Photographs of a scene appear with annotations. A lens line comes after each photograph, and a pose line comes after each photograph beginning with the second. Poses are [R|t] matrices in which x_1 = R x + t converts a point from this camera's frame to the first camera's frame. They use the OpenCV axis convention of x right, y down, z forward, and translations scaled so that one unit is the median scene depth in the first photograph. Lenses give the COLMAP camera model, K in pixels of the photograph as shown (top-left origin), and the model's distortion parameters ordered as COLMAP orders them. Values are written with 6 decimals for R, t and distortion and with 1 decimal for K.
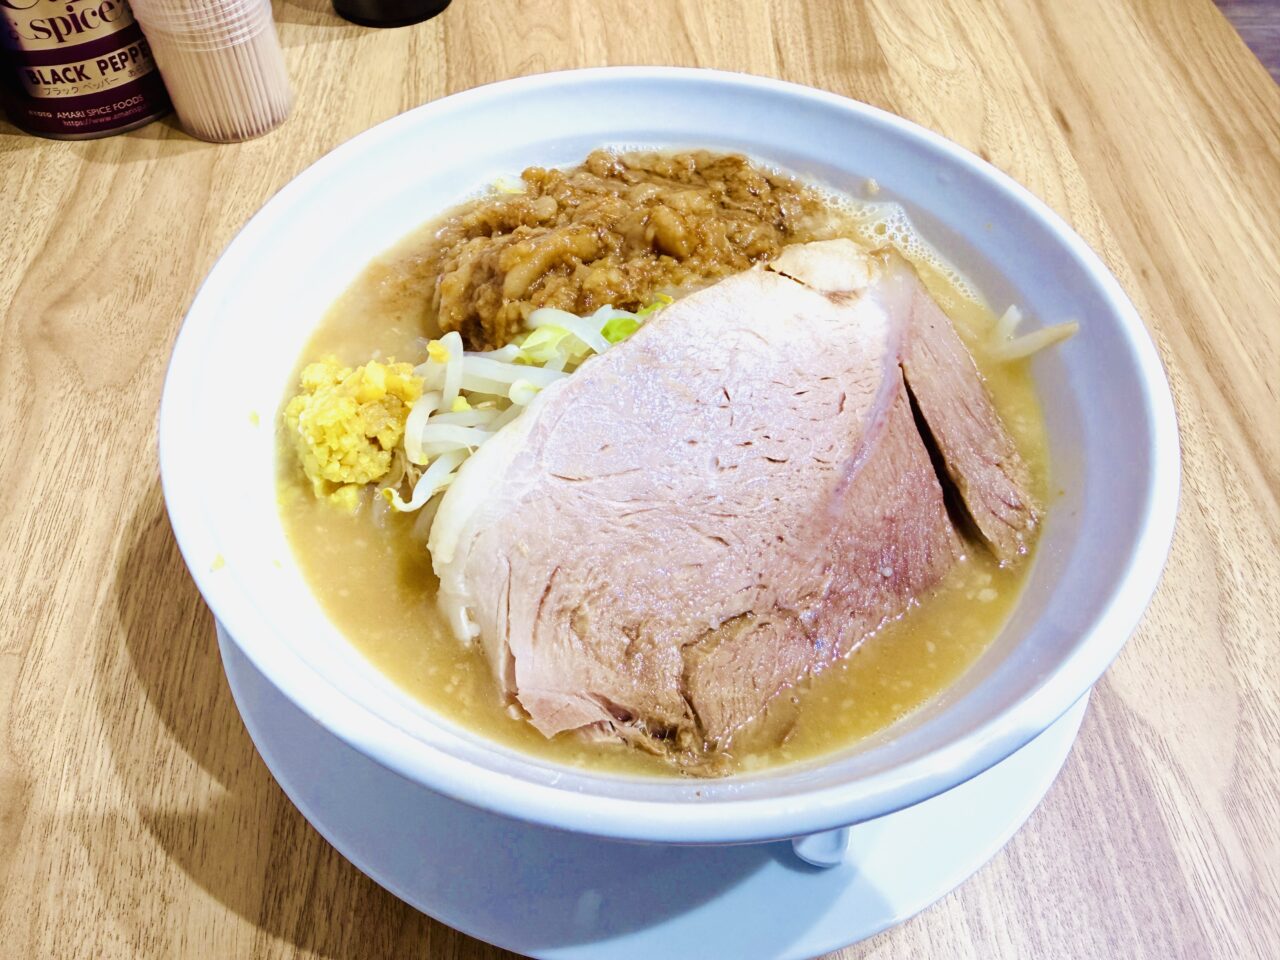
lens RADIAL K [[927.7, 0, 566.8], [0, 927.7, 482.7], [0, 0, 1]] dist [0.002729, 0.002682]
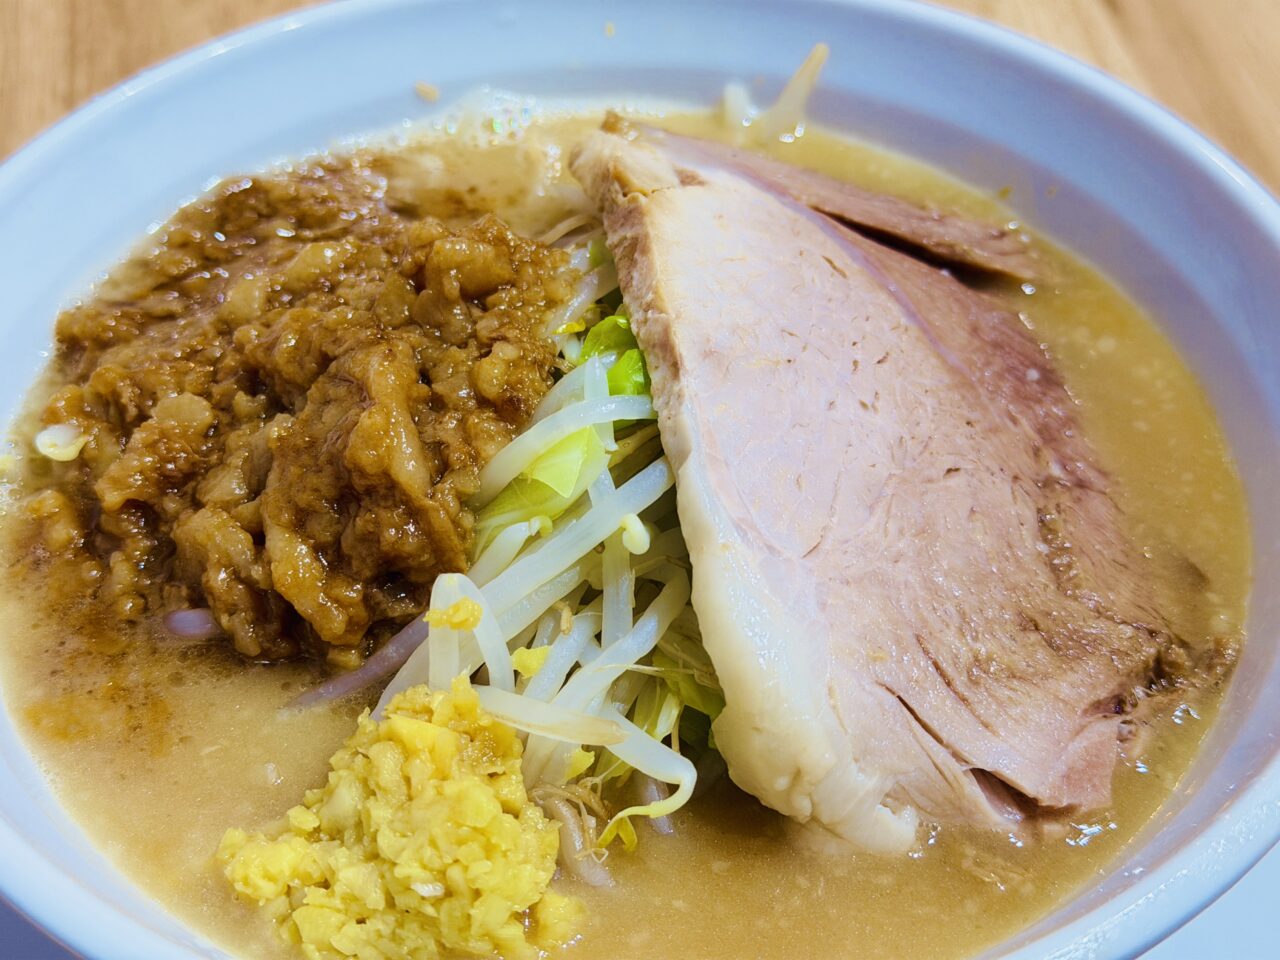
lens RADIAL K [[1802.6, 0, 640.0], [0, 1802.6, 480.0], [0, 0, 1]] dist [0.142951, -0.114722]
pose [[0.465250, -0.636331, 0.615326, -0.646860], [0.734627, 0.665379, 0.132639, -0.235797], [-0.493827, 0.390325, 0.777034, 0.033391]]
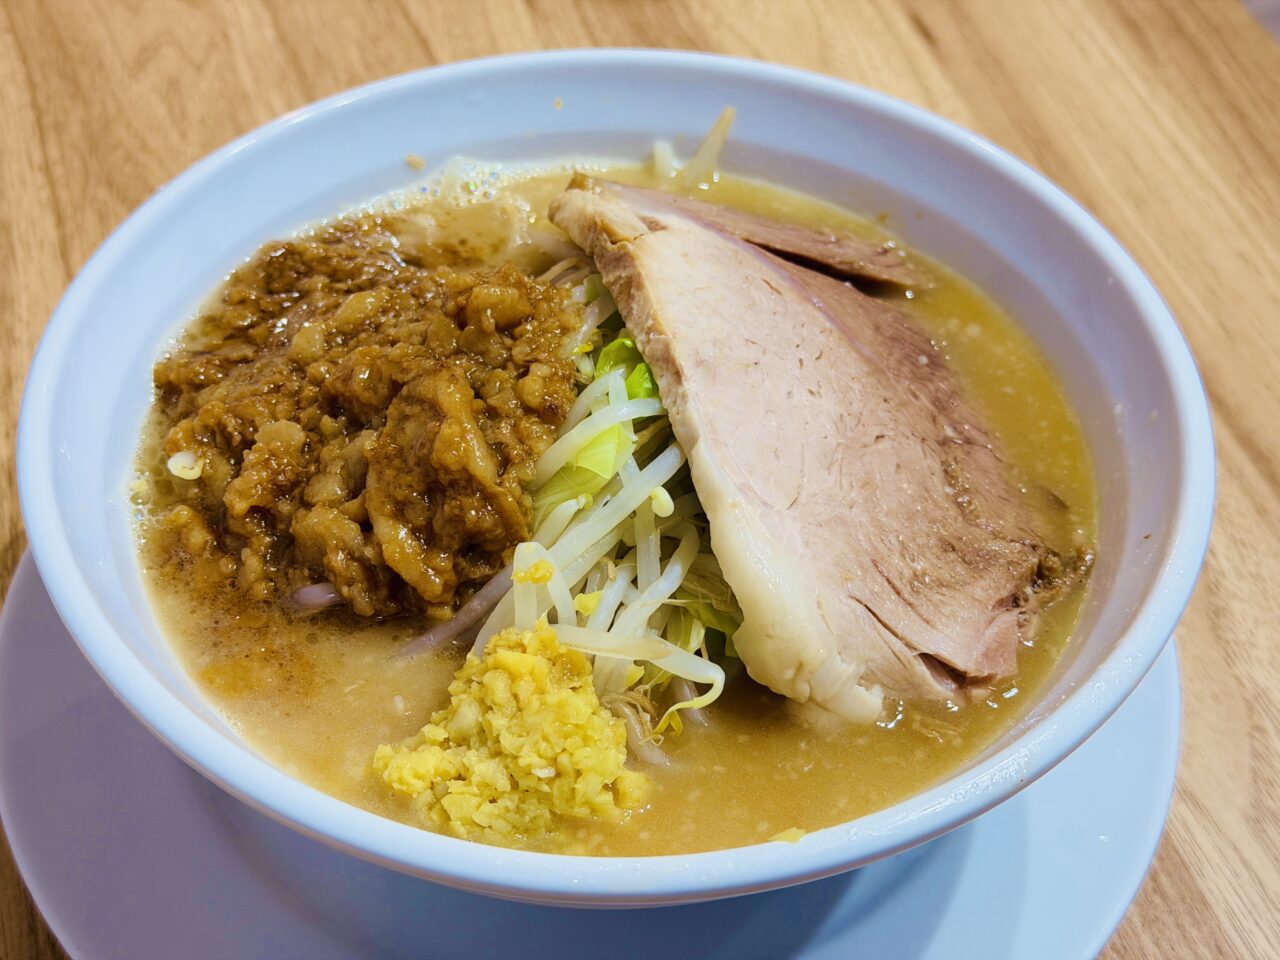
lens RADIAL K [[1802.6, 0, 640.0], [0, 1802.6, 480.0], [0, 0, 1]] dist [0.142951, -0.114722]
pose [[0.343464, -0.671841, 0.656249, -0.928178], [0.760694, 0.608812, 0.225149, -0.410995], [-0.550797, 0.421874, 0.720170, -0.139570]]
